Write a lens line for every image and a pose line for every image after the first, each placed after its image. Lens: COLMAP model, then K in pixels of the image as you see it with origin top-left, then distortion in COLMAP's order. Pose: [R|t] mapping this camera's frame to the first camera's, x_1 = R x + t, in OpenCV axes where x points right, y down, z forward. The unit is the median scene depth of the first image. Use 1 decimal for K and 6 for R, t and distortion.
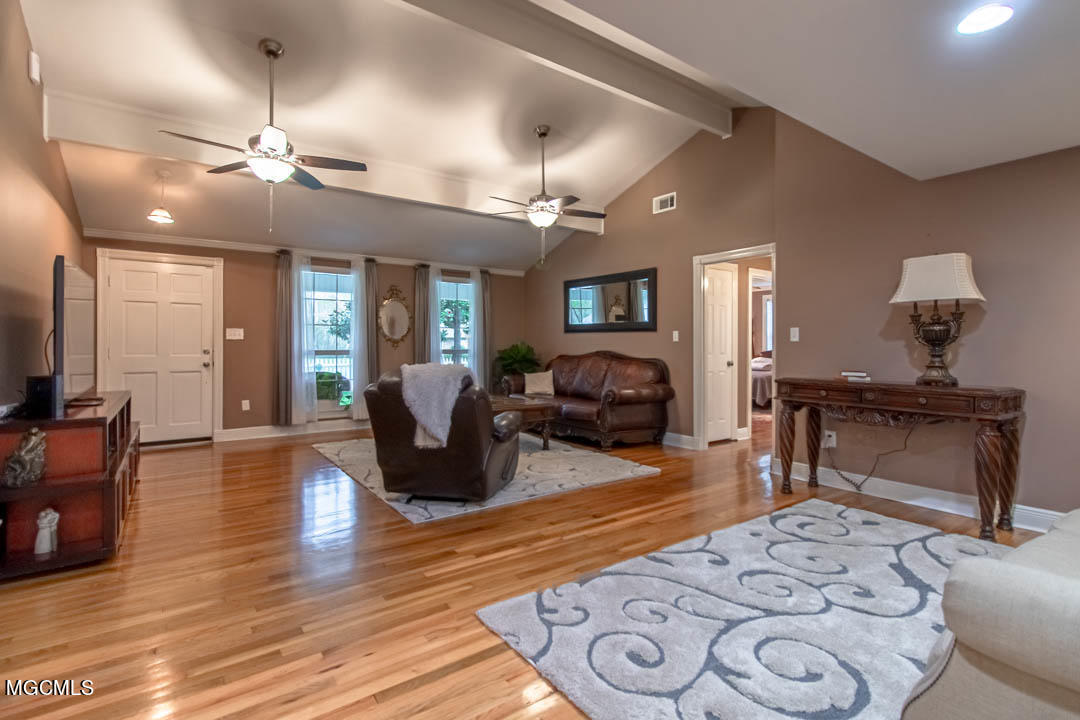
lens RADIAL K [[509.7, 0, 539.2], [0, 509.7, 352.3], [0, 0, 1]] dist [0.003574, -0.000003]
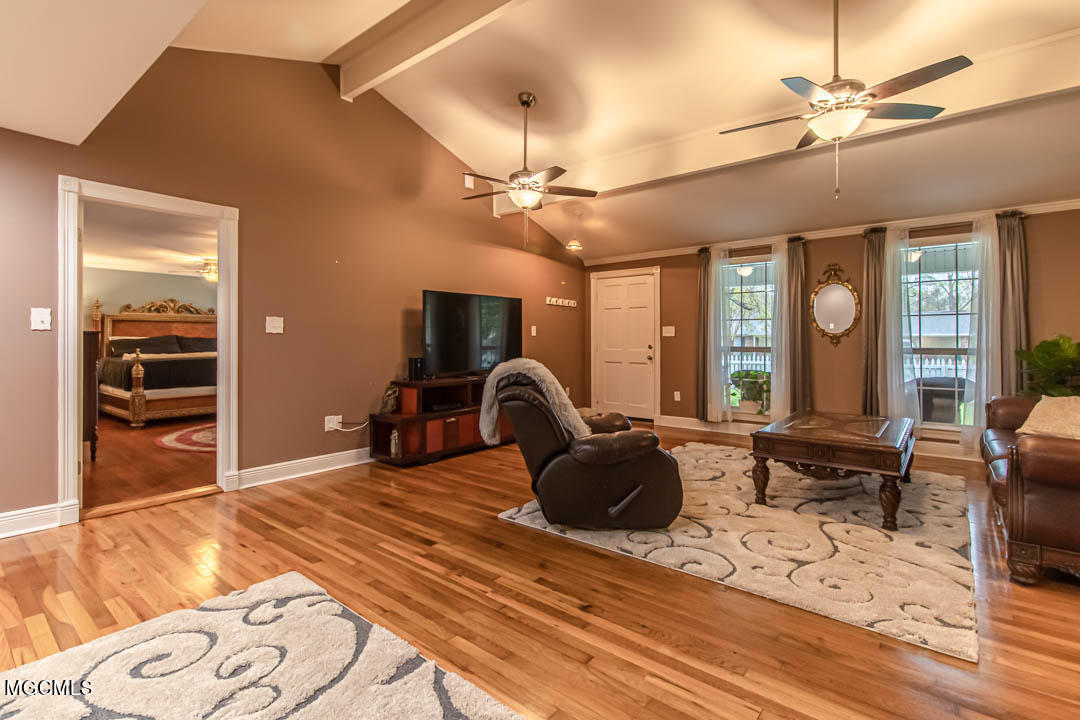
lens RADIAL K [[509.7, 0, 550.3], [0, 509.7, 338.4], [0, 0, 1]] dist [0.003574, -0.000003]
pose [[0.267659, -0.007219, -0.963487, 0.446660], [-0.016323, 0.999794, -0.012025, -0.002785], [0.963376, 0.018946, 0.267486, 0.488755]]
